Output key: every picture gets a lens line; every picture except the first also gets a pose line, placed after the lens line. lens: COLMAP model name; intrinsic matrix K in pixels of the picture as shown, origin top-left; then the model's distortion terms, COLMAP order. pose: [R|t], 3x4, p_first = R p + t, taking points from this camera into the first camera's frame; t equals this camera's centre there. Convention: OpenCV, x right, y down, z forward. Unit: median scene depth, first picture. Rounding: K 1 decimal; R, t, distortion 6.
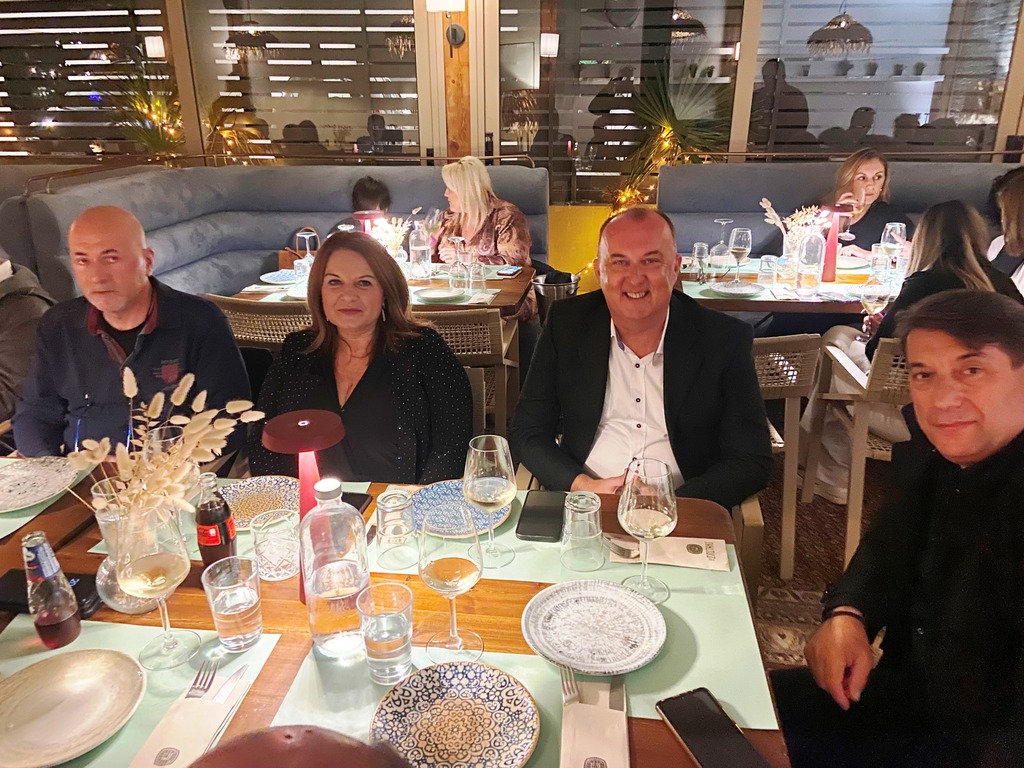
lens RADIAL K [[764.7, 0, 512.0], [0, 764.7, 384.0], [0, 0, 1]] dist [0.168310, -0.208933]
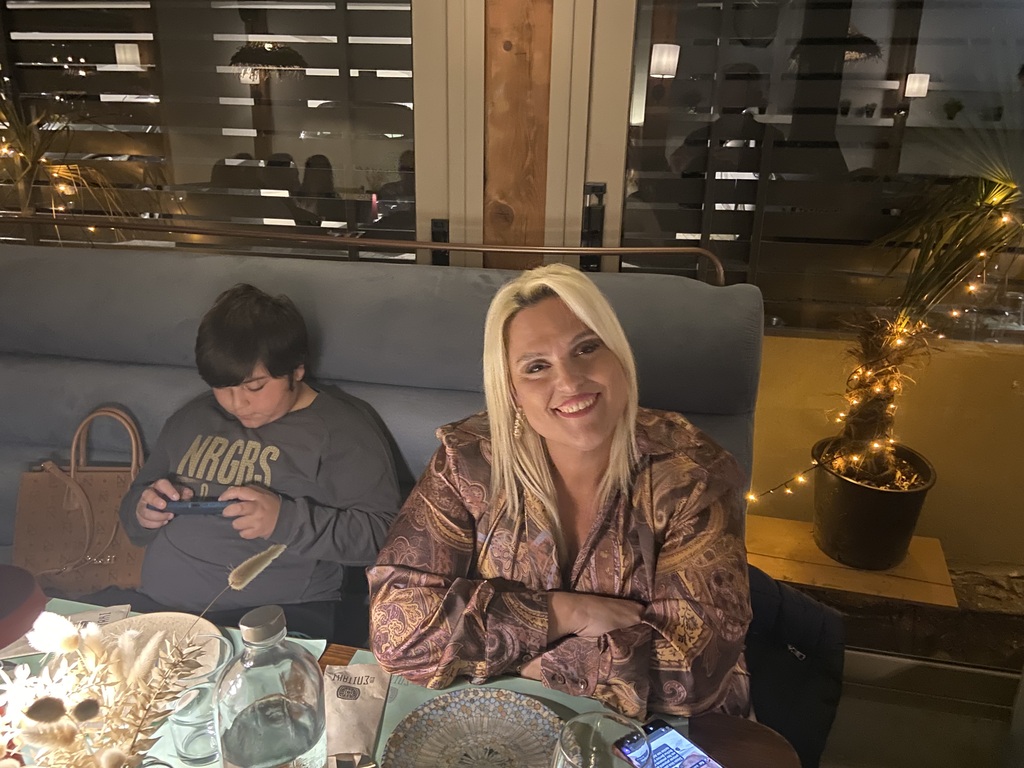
lens RADIAL K [[764.7, 0, 512.0], [0, 764.7, 384.0], [0, 0, 1]] dist [0.168310, -0.208933]
pose [[0.994922, 0.051862, -0.086263, -0.031669], [-0.056599, 0.996968, -0.053402, -0.200406], [0.083232, 0.058013, 0.994840, 0.616745]]
